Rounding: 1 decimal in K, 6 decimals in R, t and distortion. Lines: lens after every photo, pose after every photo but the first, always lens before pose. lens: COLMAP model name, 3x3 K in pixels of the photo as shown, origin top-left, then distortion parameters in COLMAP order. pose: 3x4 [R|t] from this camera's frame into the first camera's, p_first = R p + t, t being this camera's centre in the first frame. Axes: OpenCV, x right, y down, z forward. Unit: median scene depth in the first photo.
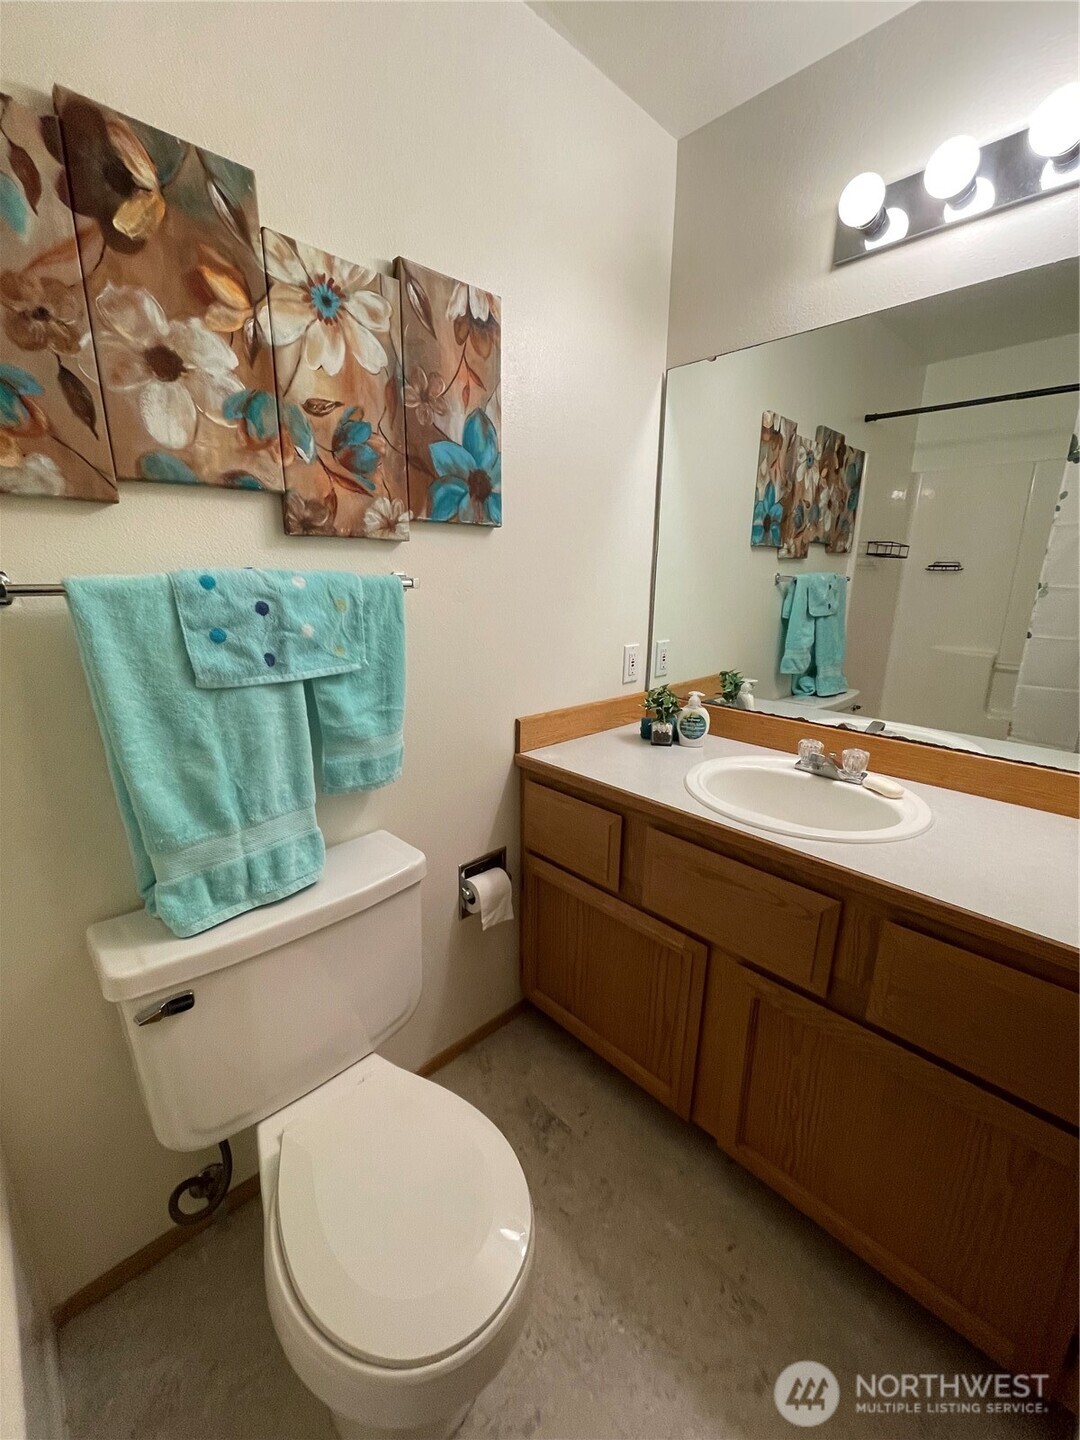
lens RADIAL K [[576.8, 0, 539.0], [0, 576.8, 720.8], [0, 0, 1]] dist [-0.002562, -0.000834]
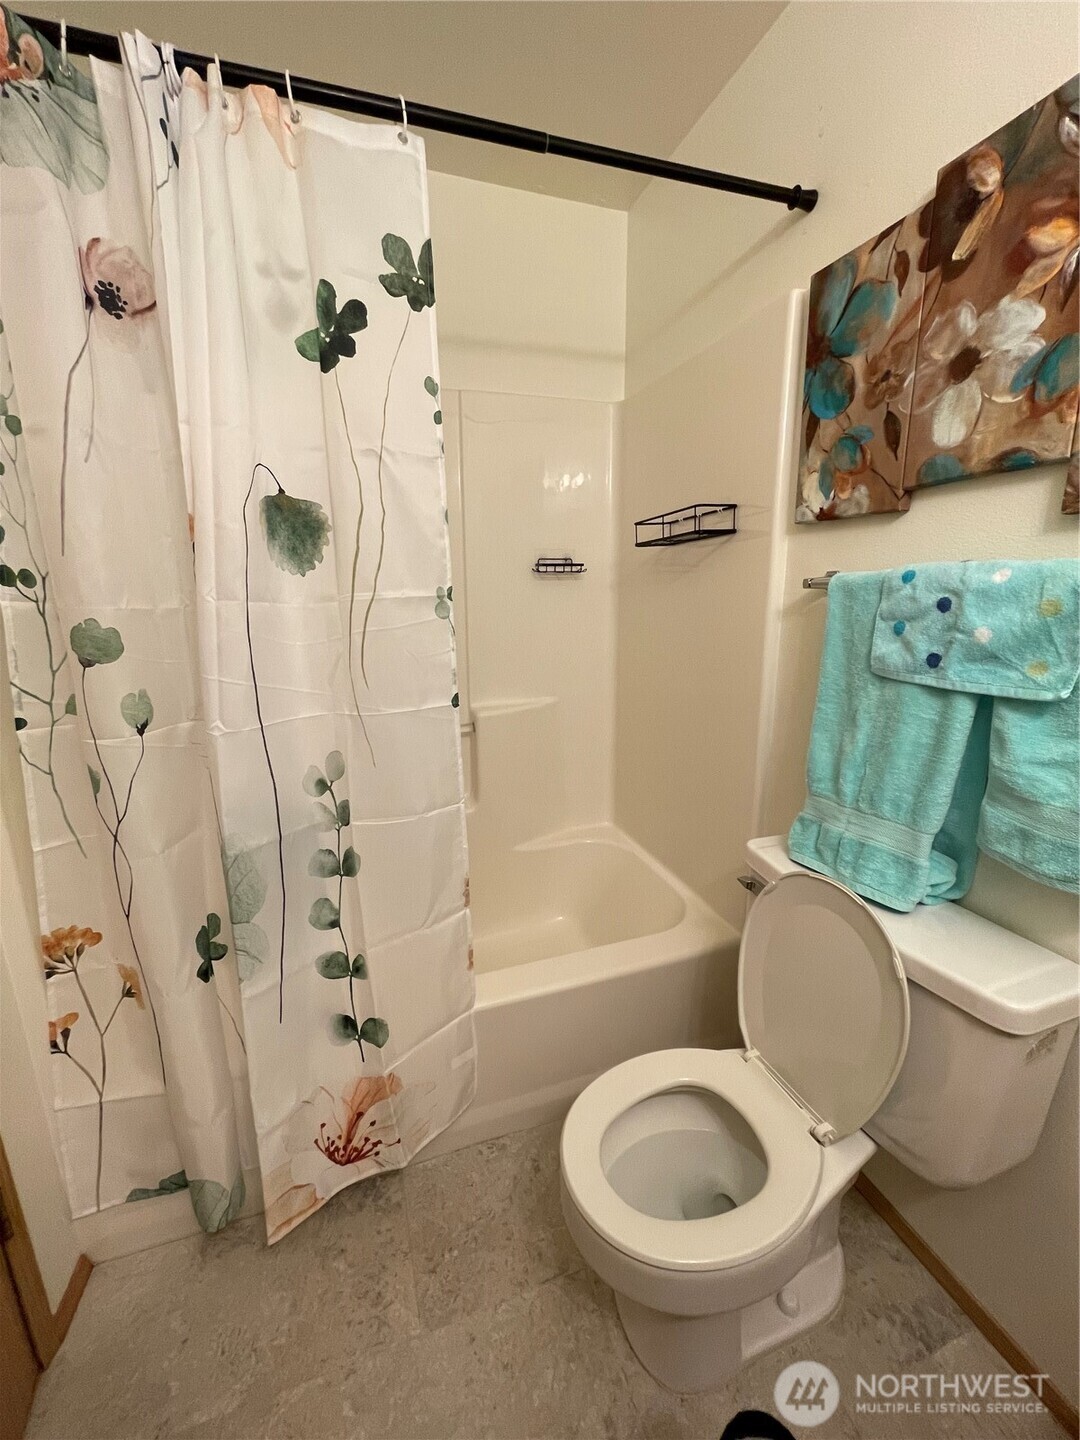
lens RADIAL K [[576.8, 0, 540.3], [0, 576.8, 720.8], [0, 0, 1]] dist [-0.002562, -0.000834]
pose [[-0.434472, 0.200814, -0.878014, 0.675564], [-0.216055, 0.923130, 0.318044, -0.185212], [0.874388, 0.327880, -0.357687, 0.865246]]
